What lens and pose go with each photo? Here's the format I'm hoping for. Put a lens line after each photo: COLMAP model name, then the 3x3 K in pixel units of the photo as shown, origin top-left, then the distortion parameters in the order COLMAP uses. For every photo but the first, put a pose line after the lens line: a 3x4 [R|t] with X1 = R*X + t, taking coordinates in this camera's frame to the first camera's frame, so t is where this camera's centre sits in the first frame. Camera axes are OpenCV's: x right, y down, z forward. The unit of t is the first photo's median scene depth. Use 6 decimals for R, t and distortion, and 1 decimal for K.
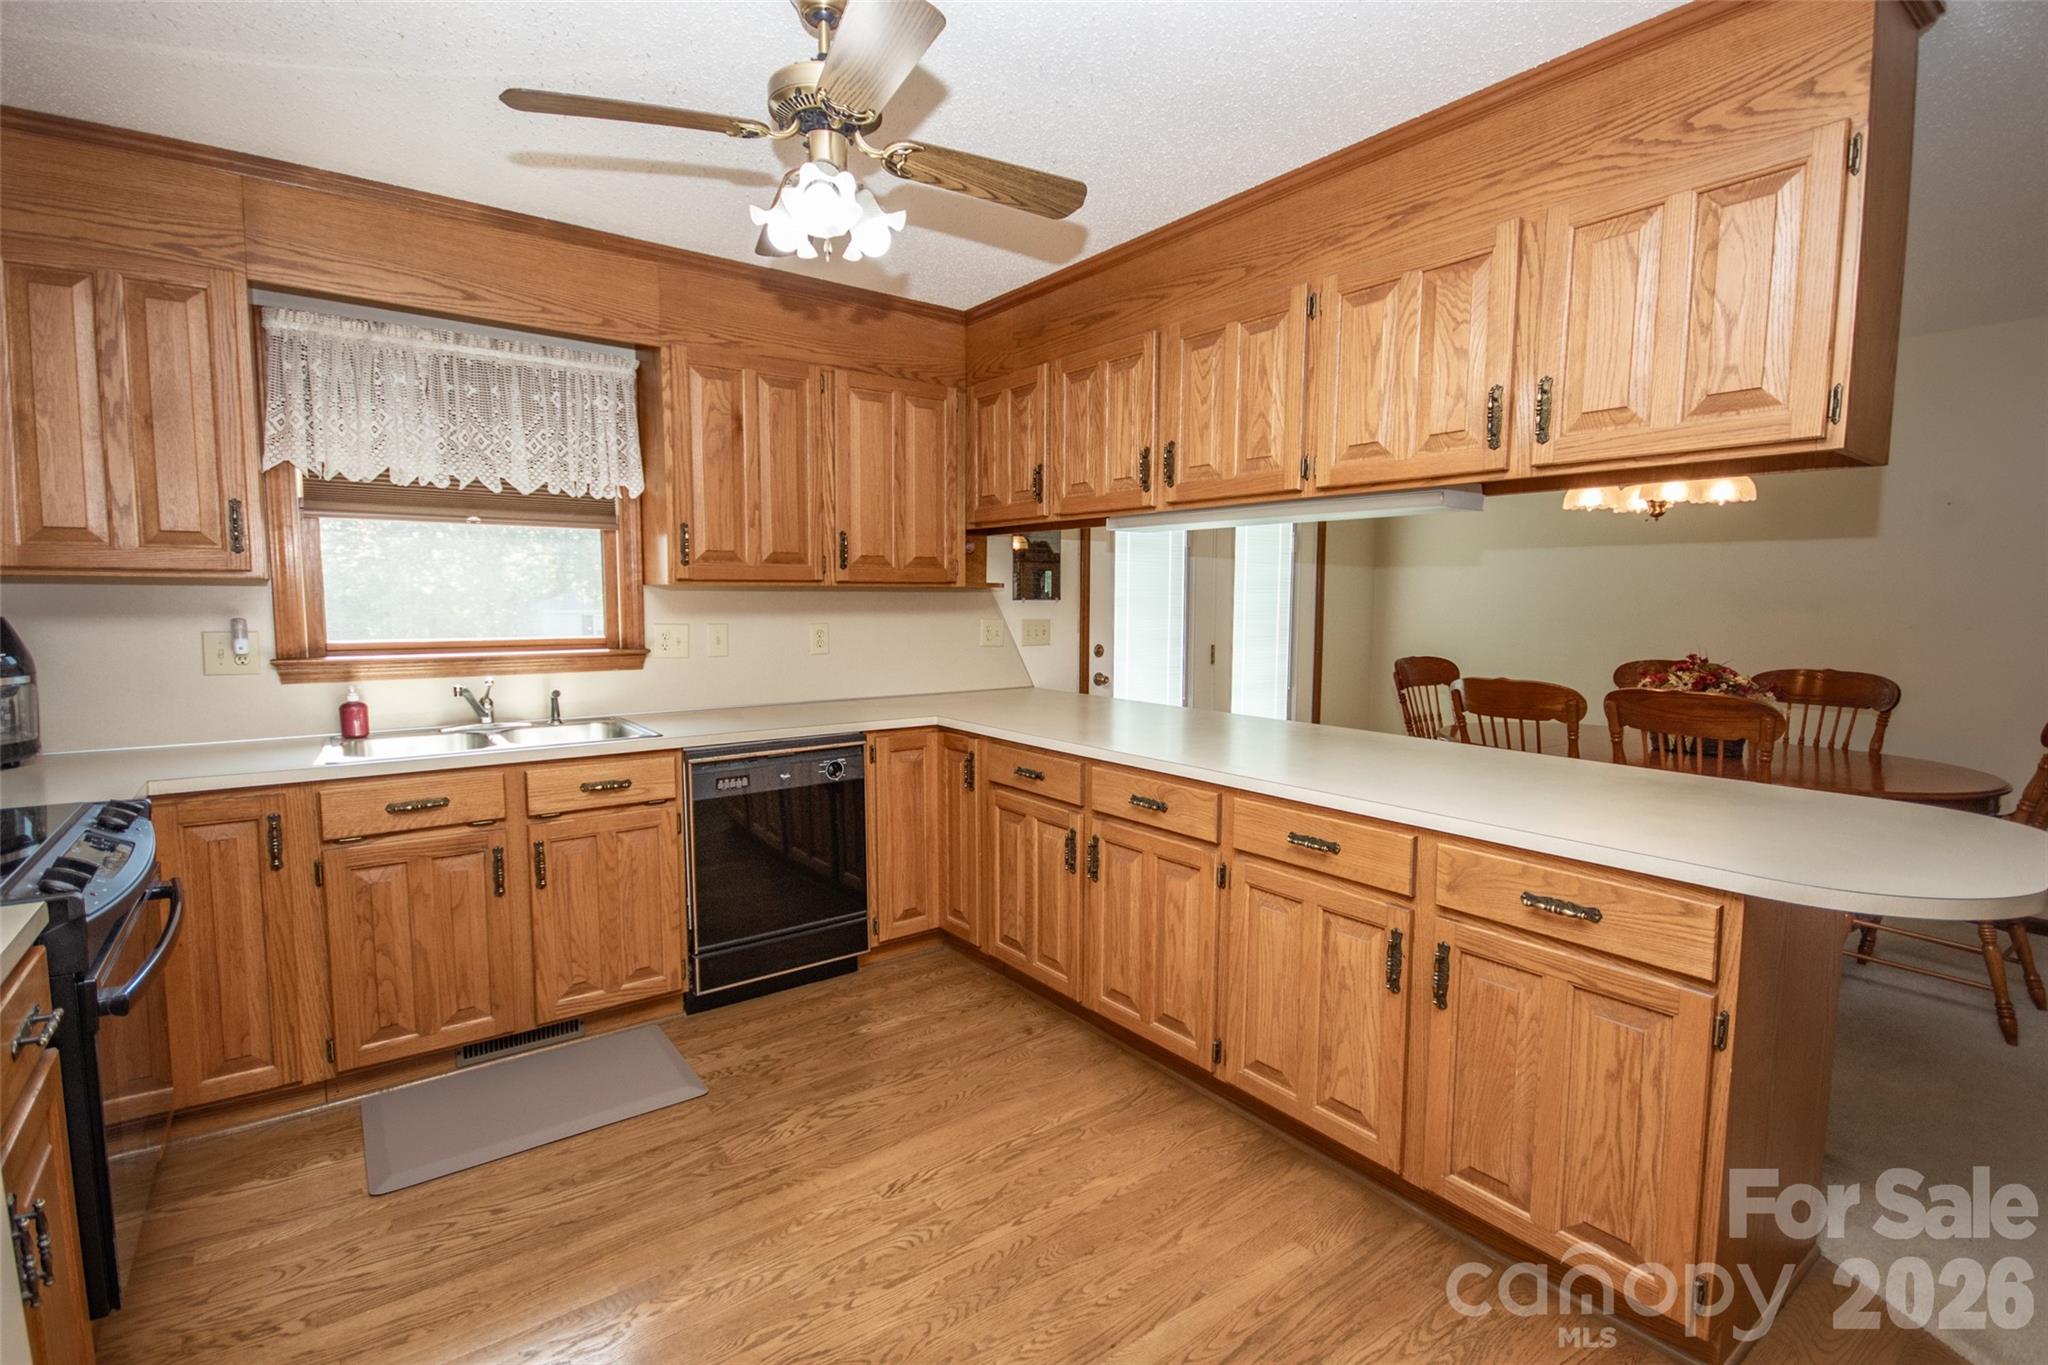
lens RADIAL K [[957.0, 0, 1029.8], [0, 957.0, 680.9], [0, 0, 1]] dist [-0.000930, -0.000277]
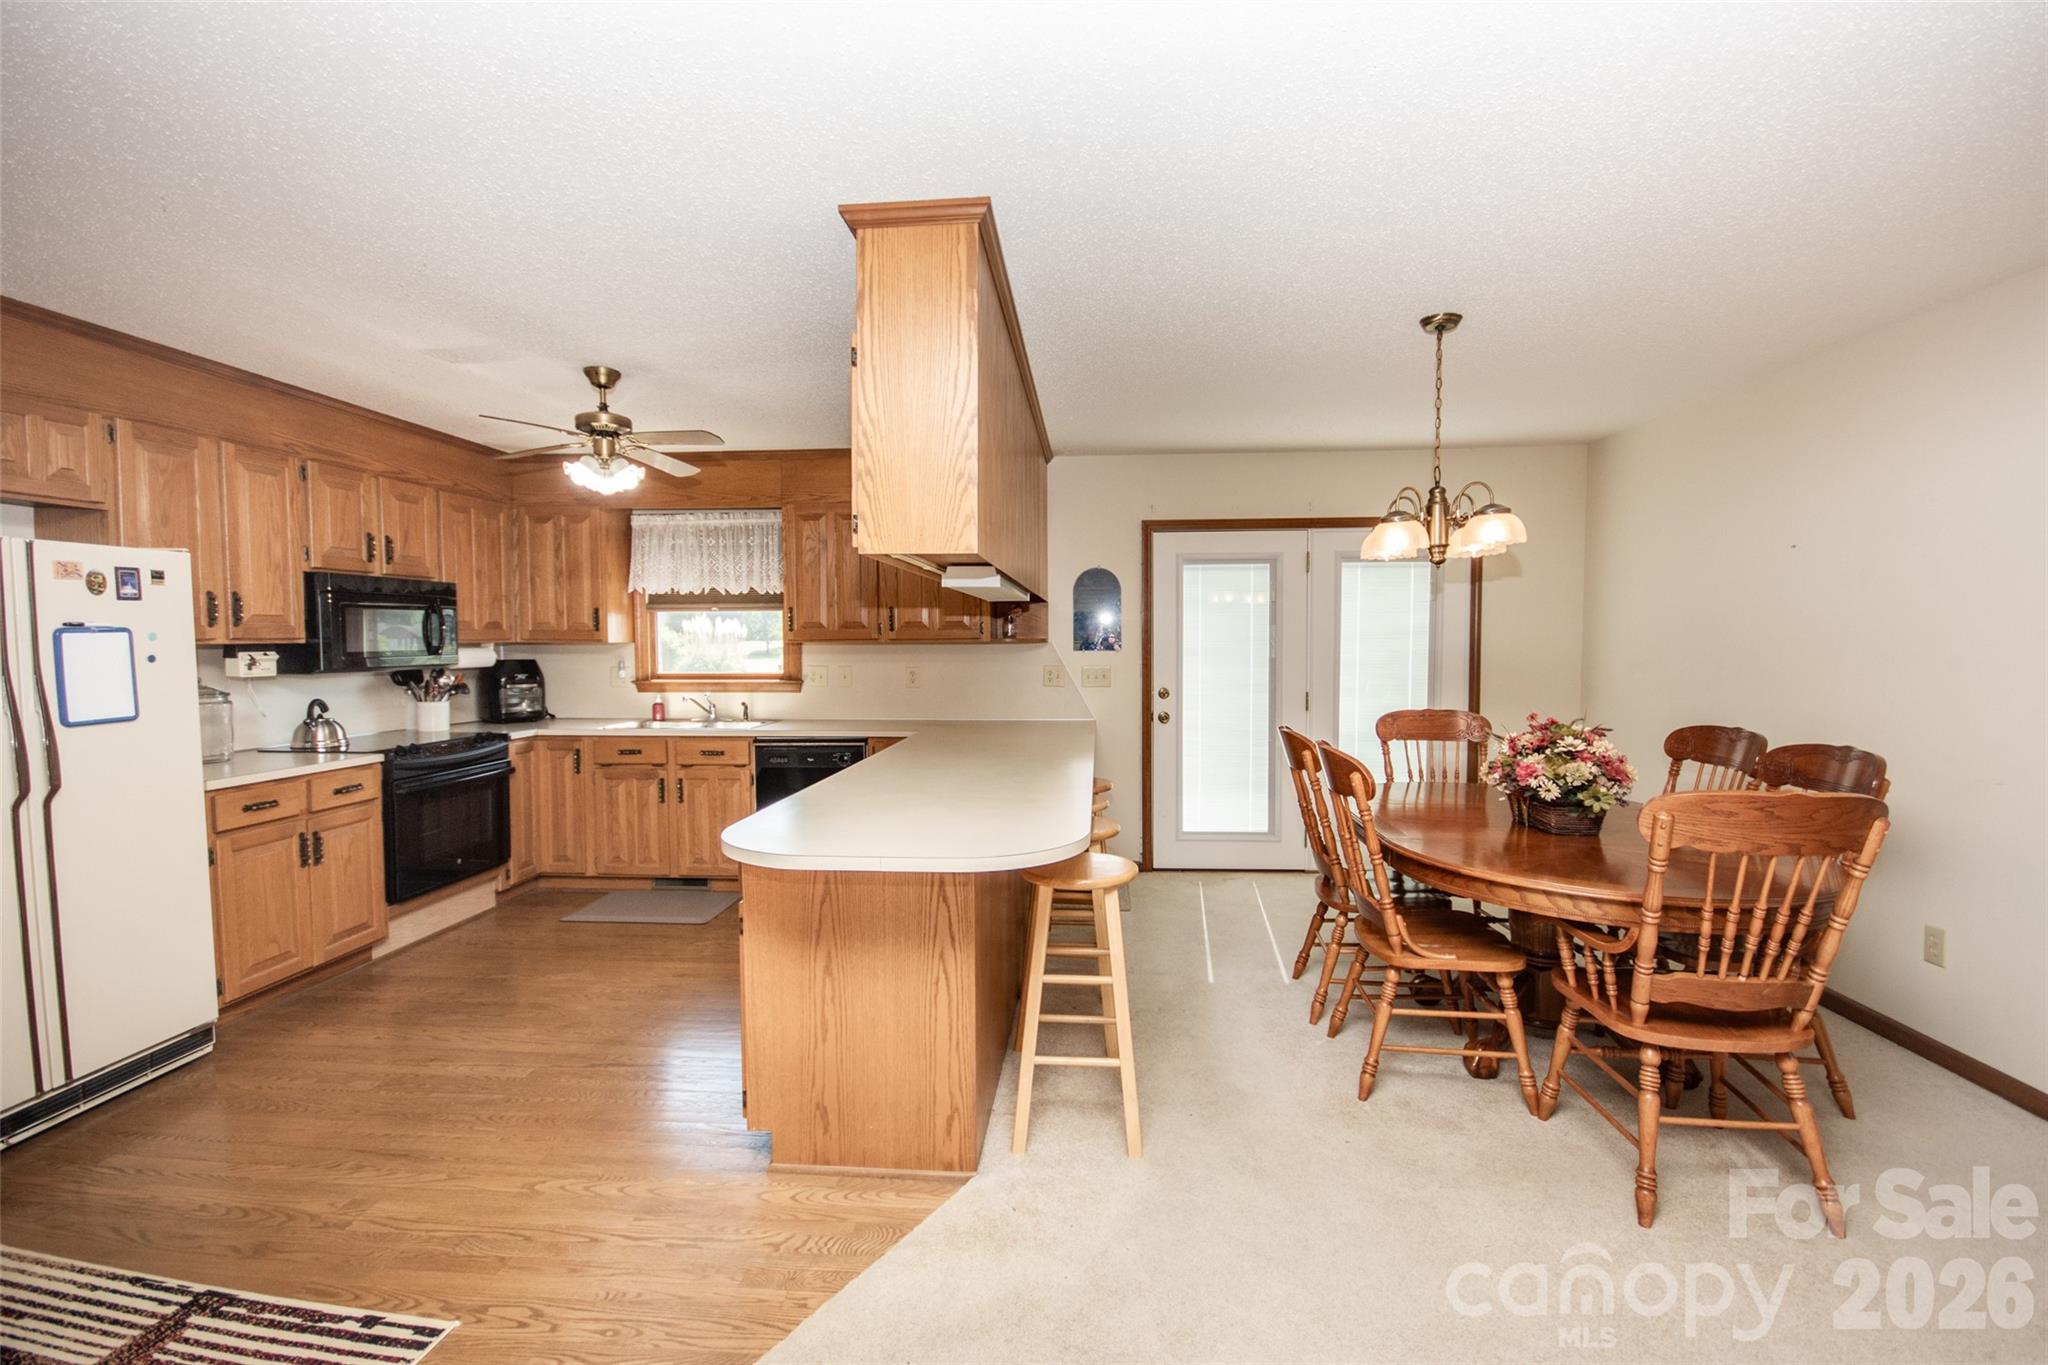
lens RADIAL K [[890.3, 0, 1041.7], [0, 890.3, 684.0], [0, 0, 1]] dist [0.001649, -0.015044]
pose [[0.759267, 0.023461, -0.650356, 1.092320], [-0.053018, 0.998258, -0.025885, -0.010903], [0.648616, 0.054134, 0.759189, 0.094454]]
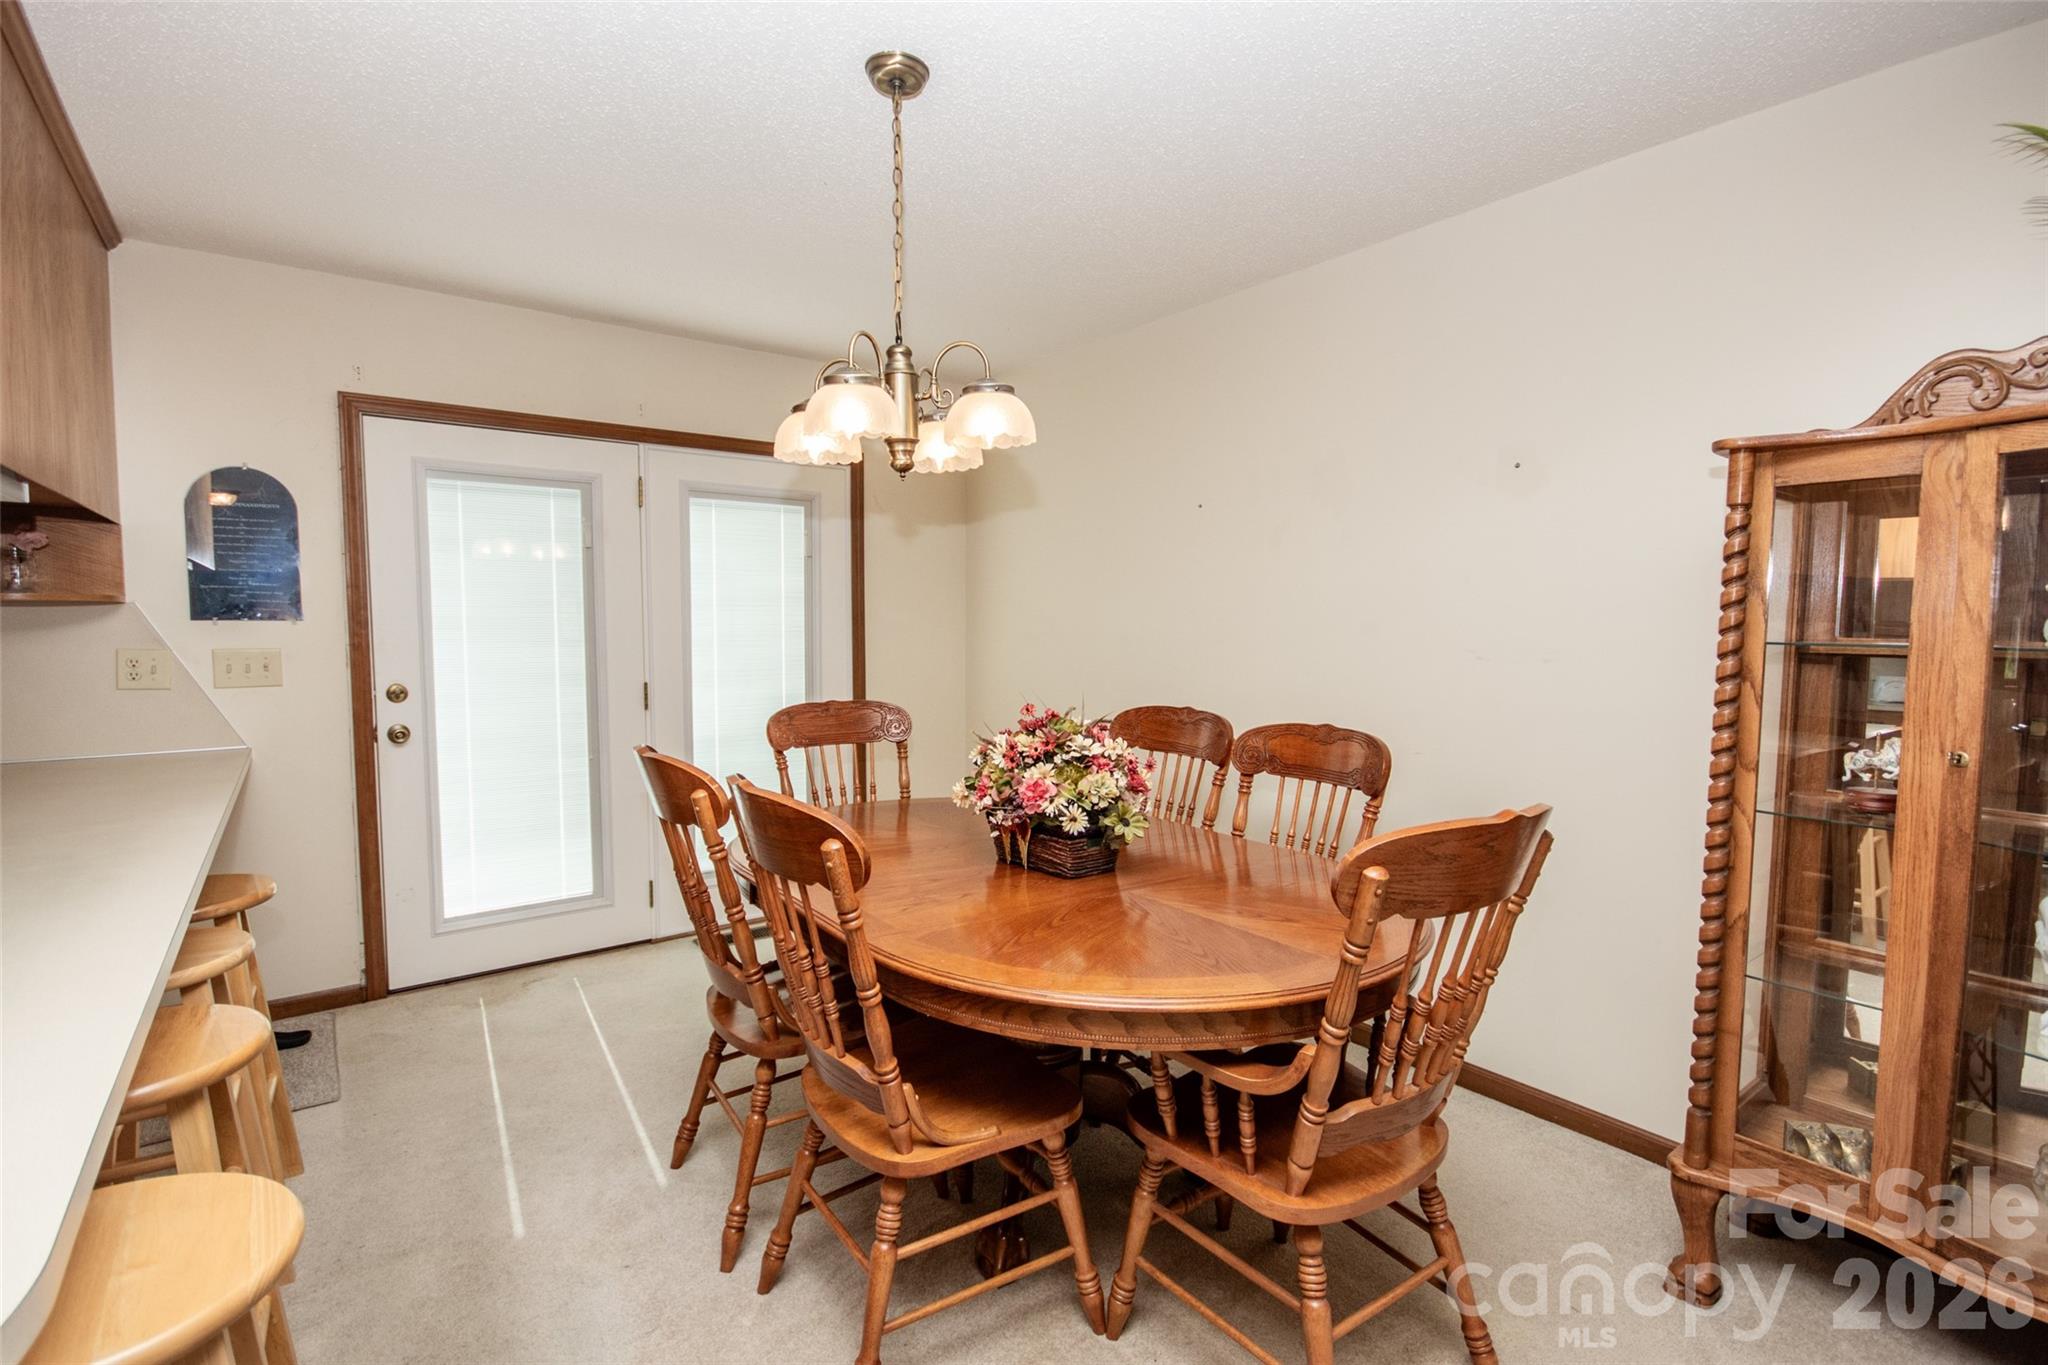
lens RADIAL K [[933.1, 0, 1028.6], [0, 933.1, 685.7], [0, 0, 1]] dist [-0.001582, -0.005407]
pose [[0.999899, -0.003914, 0.013639, 0.848192], [0.004265, 0.999658, -0.025788, -0.028992], [-0.013533, 0.025844, 0.999574, 0.500476]]
